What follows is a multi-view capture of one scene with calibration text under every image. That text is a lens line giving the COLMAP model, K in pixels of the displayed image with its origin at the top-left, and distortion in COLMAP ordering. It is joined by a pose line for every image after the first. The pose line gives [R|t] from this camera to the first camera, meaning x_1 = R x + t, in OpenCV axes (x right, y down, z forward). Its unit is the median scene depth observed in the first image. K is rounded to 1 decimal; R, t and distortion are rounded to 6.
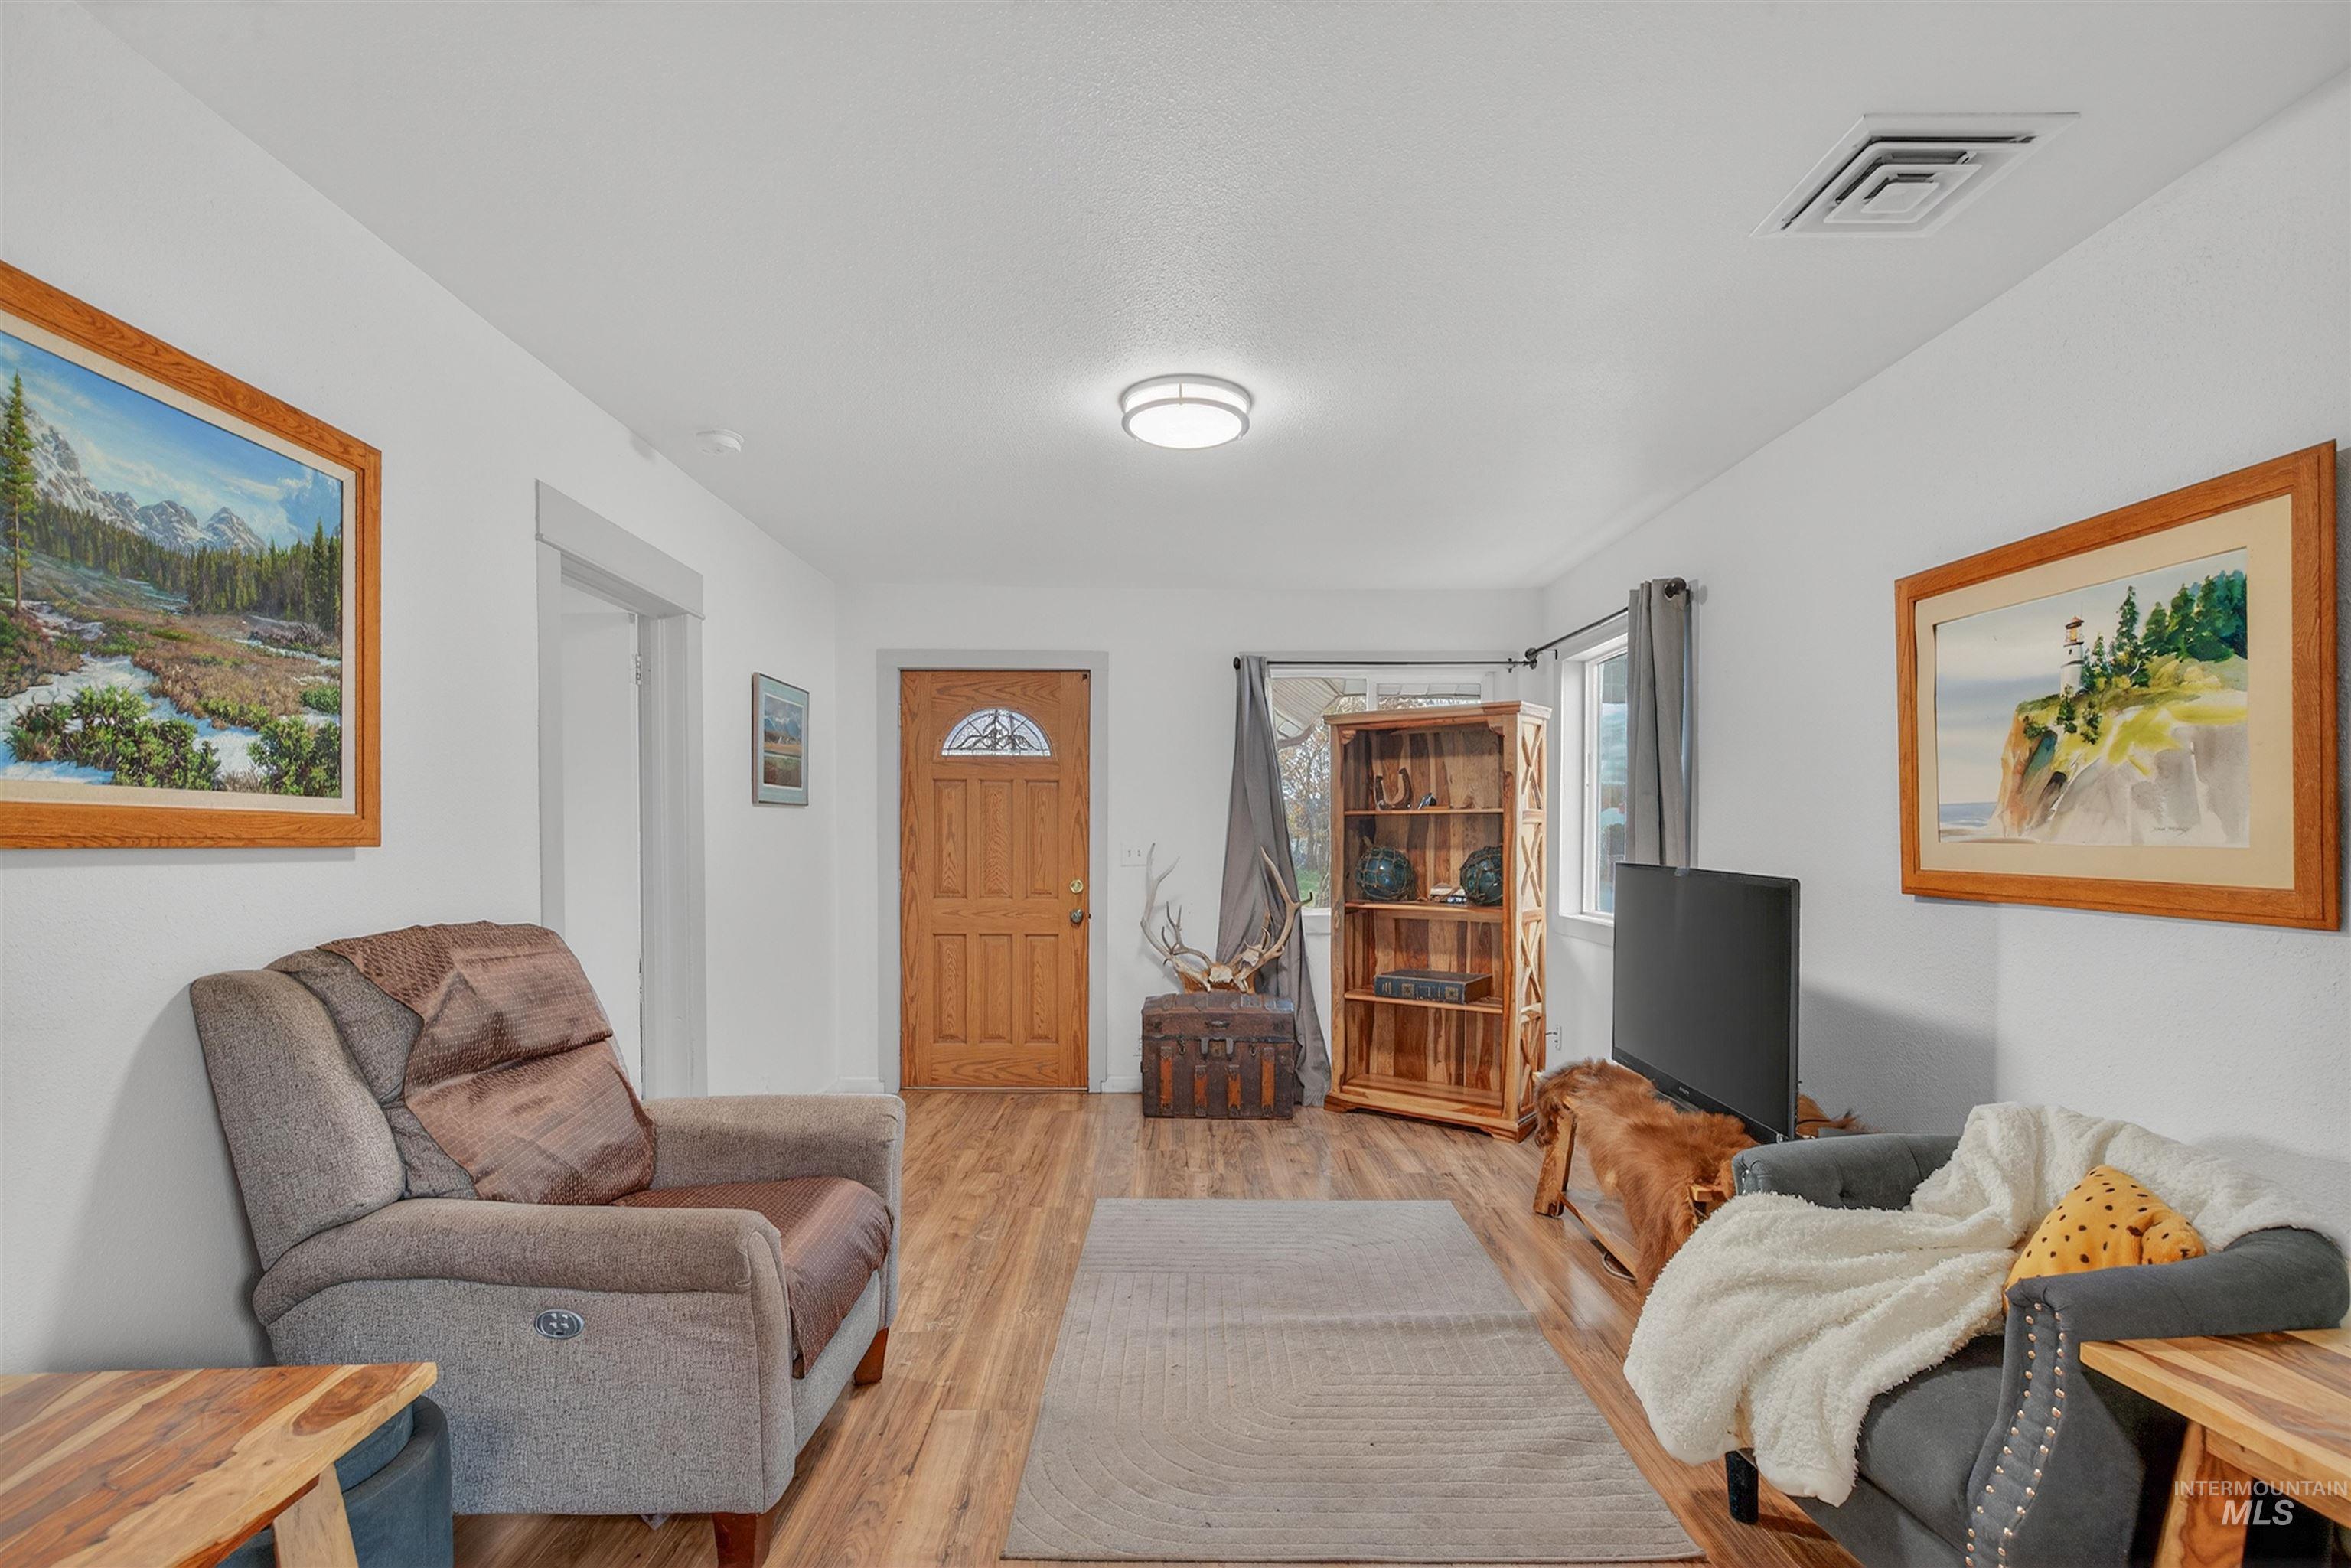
lens RADIAL K [[1092.7, 0, 1176.6], [0, 1092.7, 850.5], [0, 0, 1]] dist [0.002585, 0.000569]
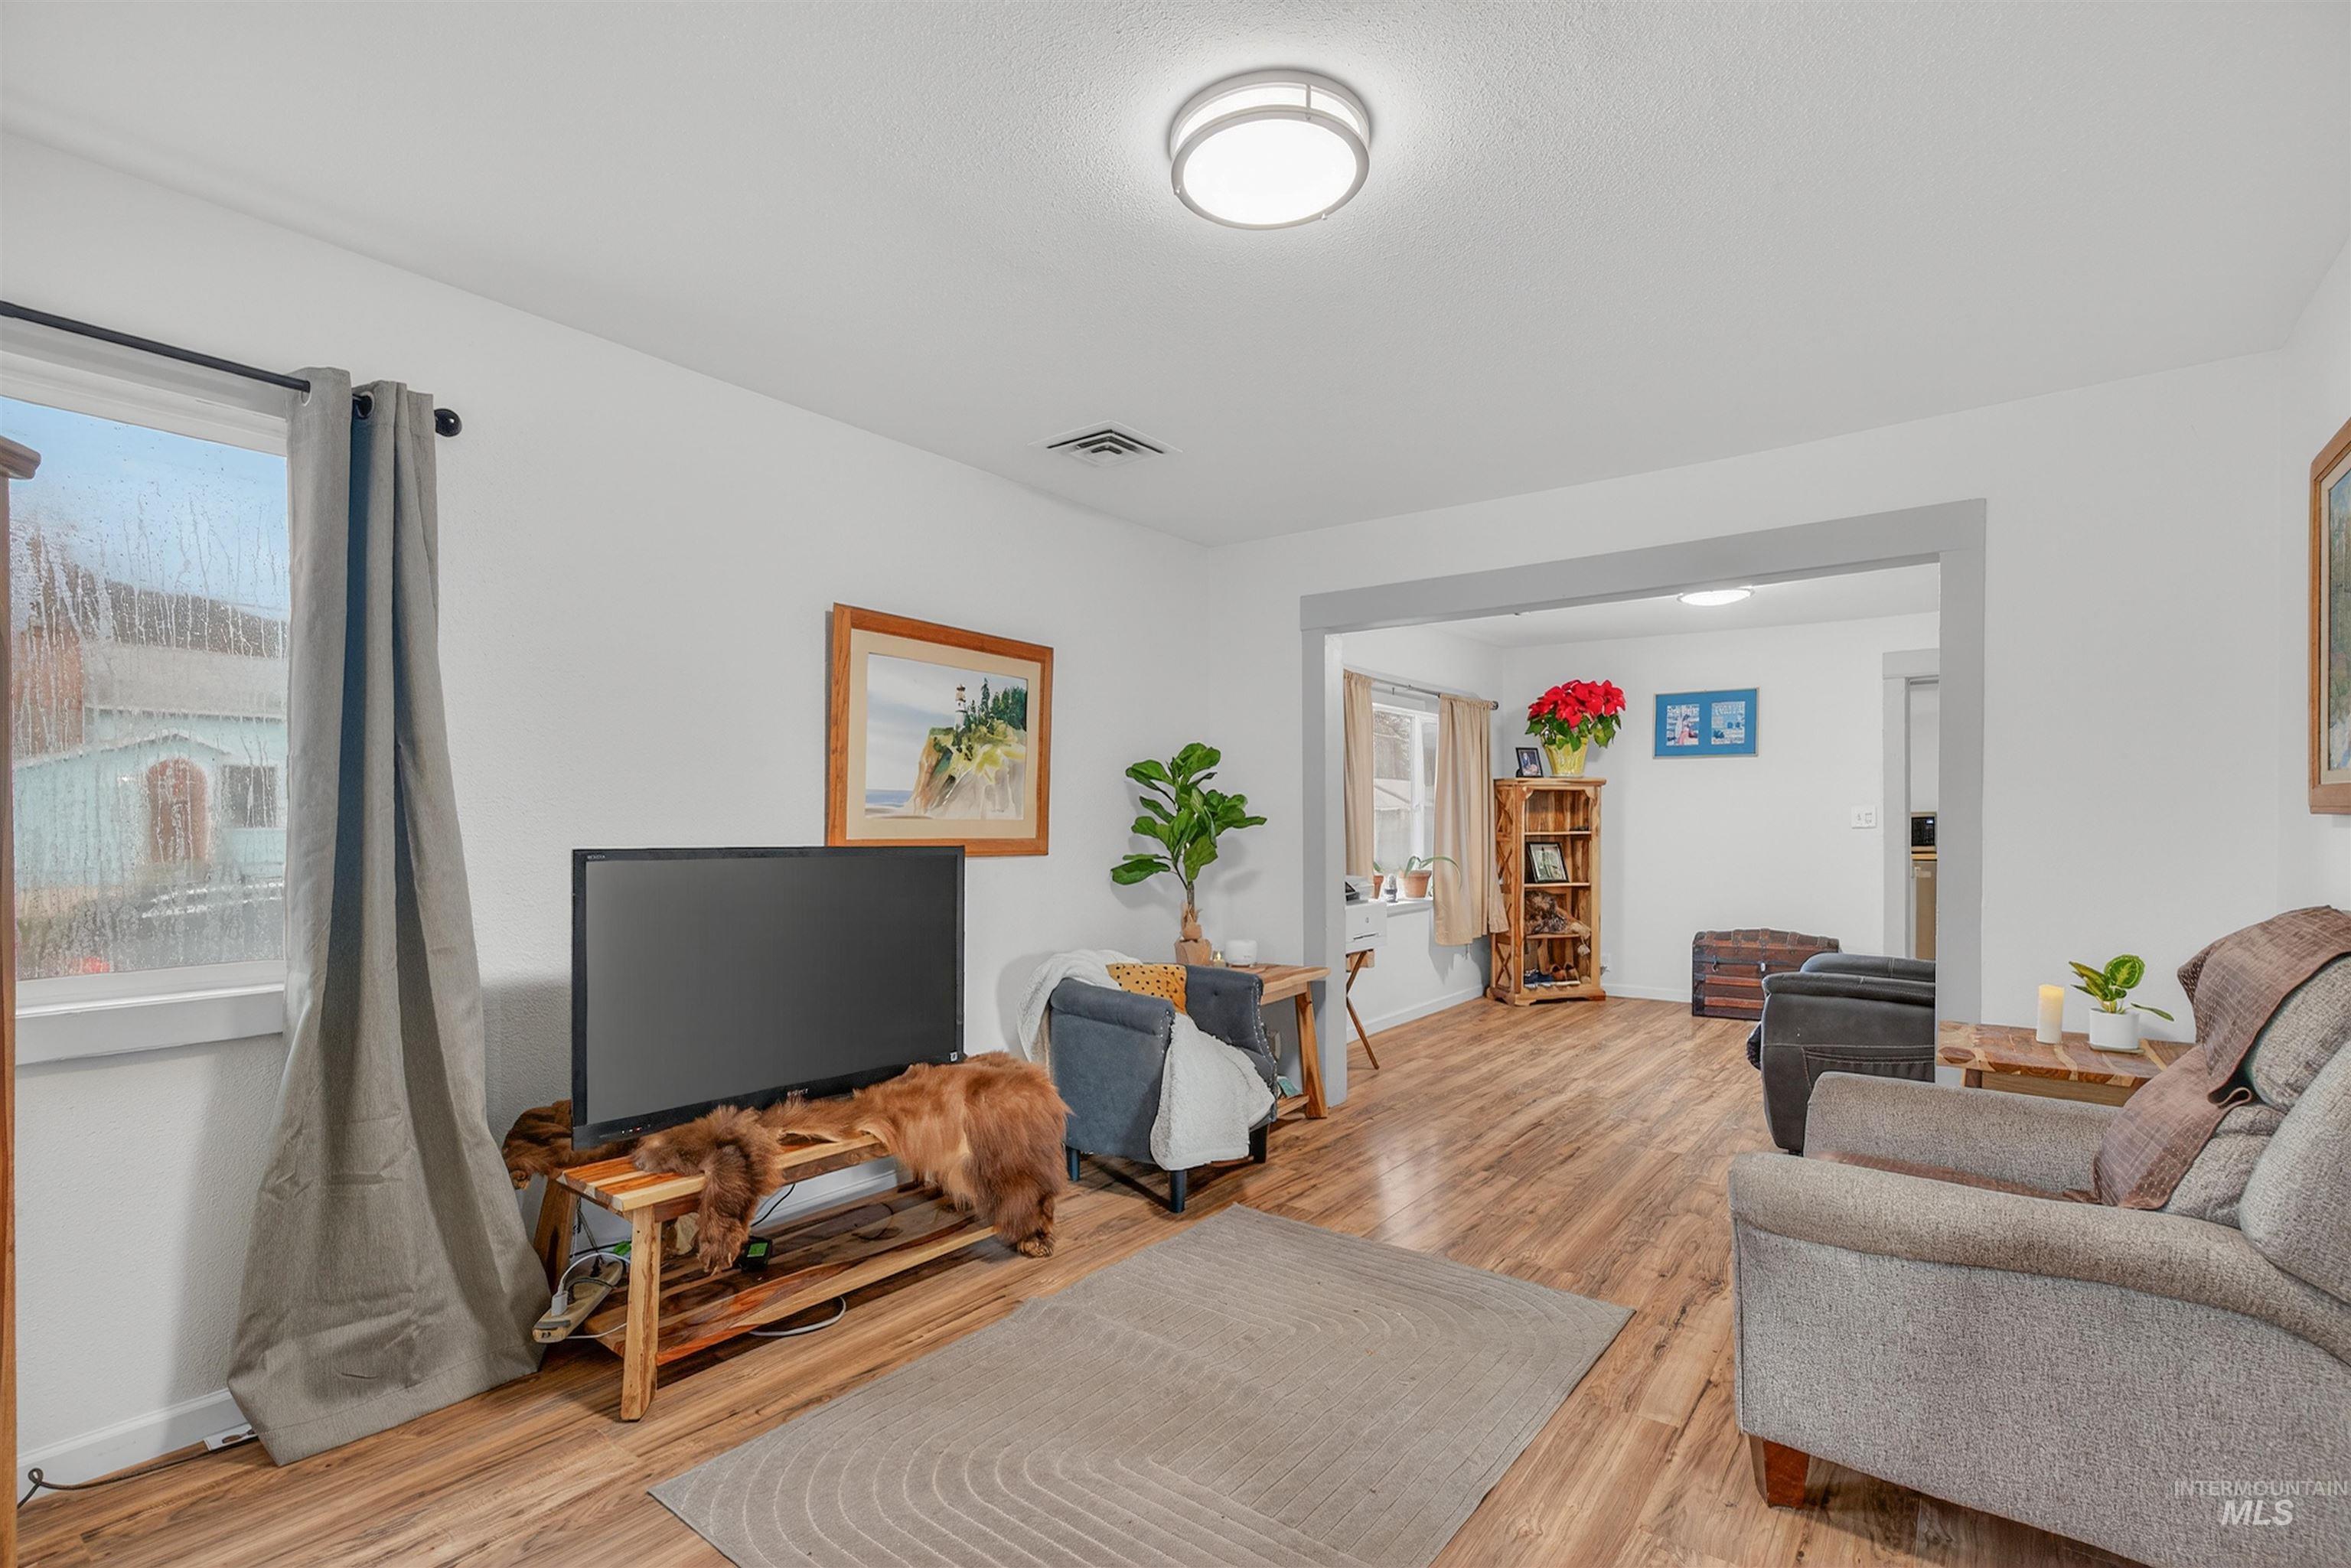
lens RADIAL K [[1084.8, 0, 1175.5], [0, 1084.8, 836.4], [0, 0, 1]] dist [-0.000493, -0.000507]
pose [[-0.788538, -0.007512, 0.614941, -0.440869], [0.009647, 0.999651, 0.024581, -0.015159], [-0.614911, 0.025315, -0.788190, 1.972997]]
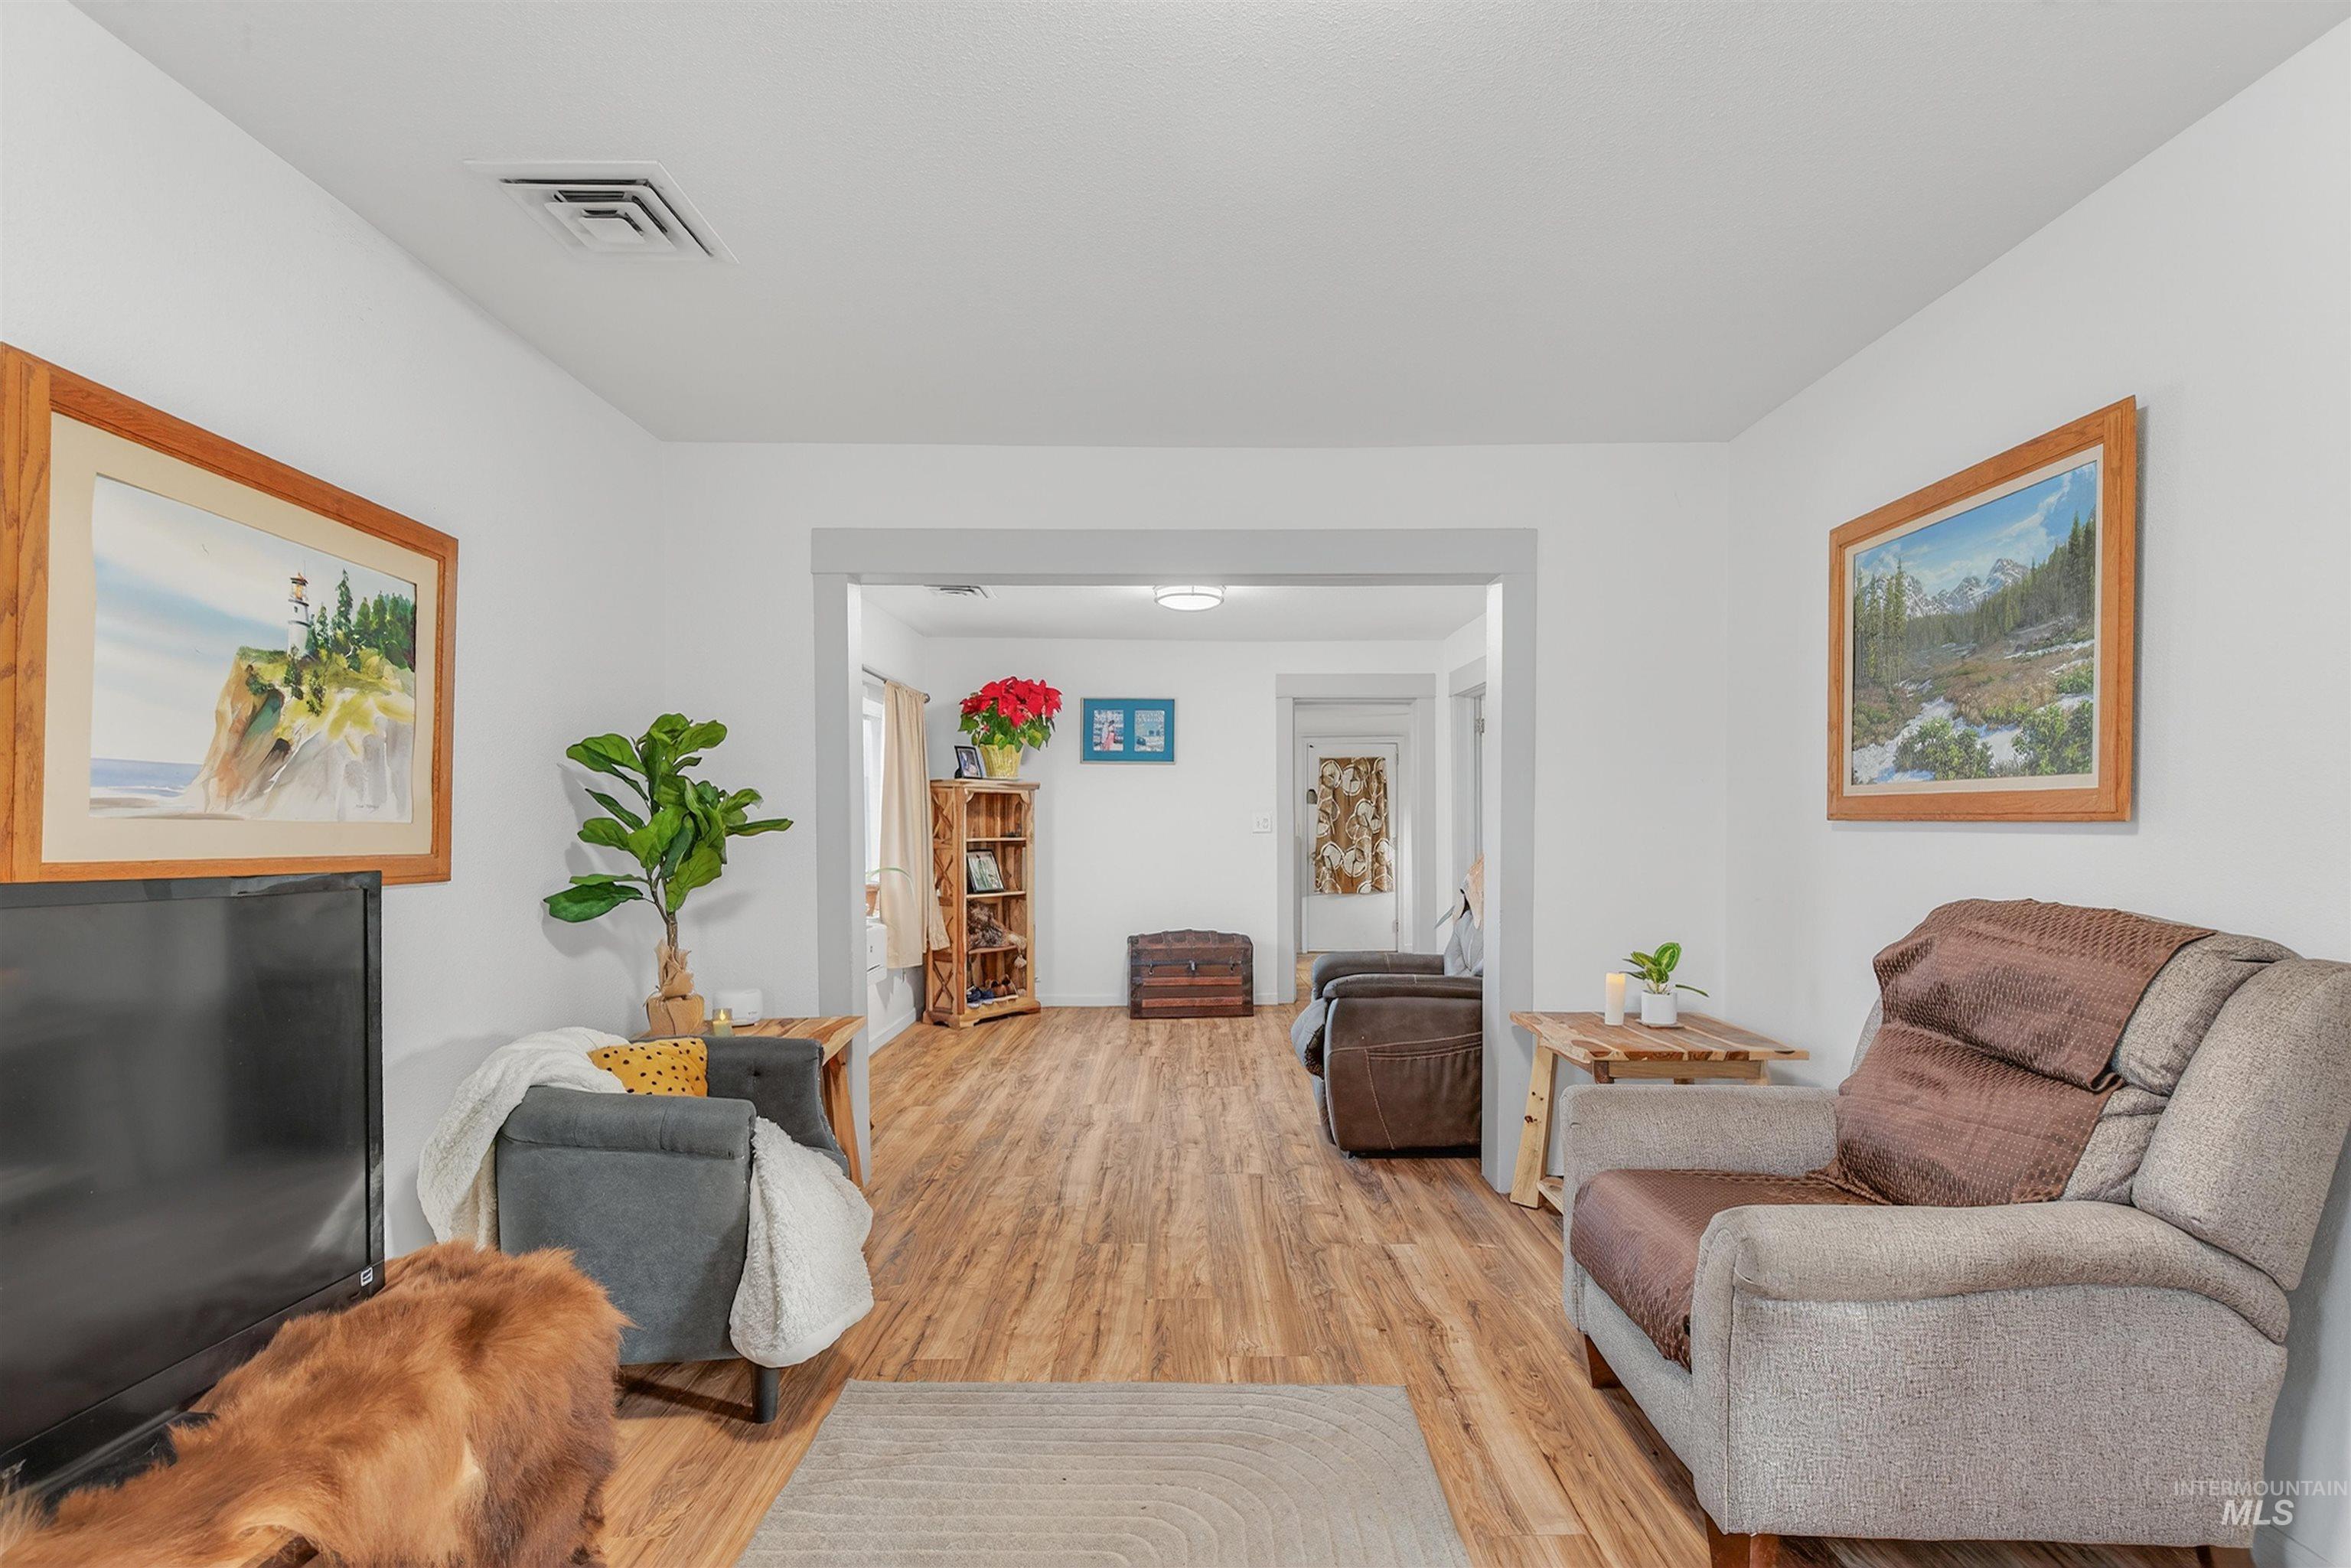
lens RADIAL K [[1092.7, 0, 1176.6], [0, 1092.7, 850.5], [0, 0, 1]] dist [0.002585, 0.000569]
pose [[-0.999890, 0.000803, 0.014809, 0.066187], [0.001335, 0.999353, 0.035942, -0.011854], [-0.014770, 0.035958, -0.999244, 1.778620]]
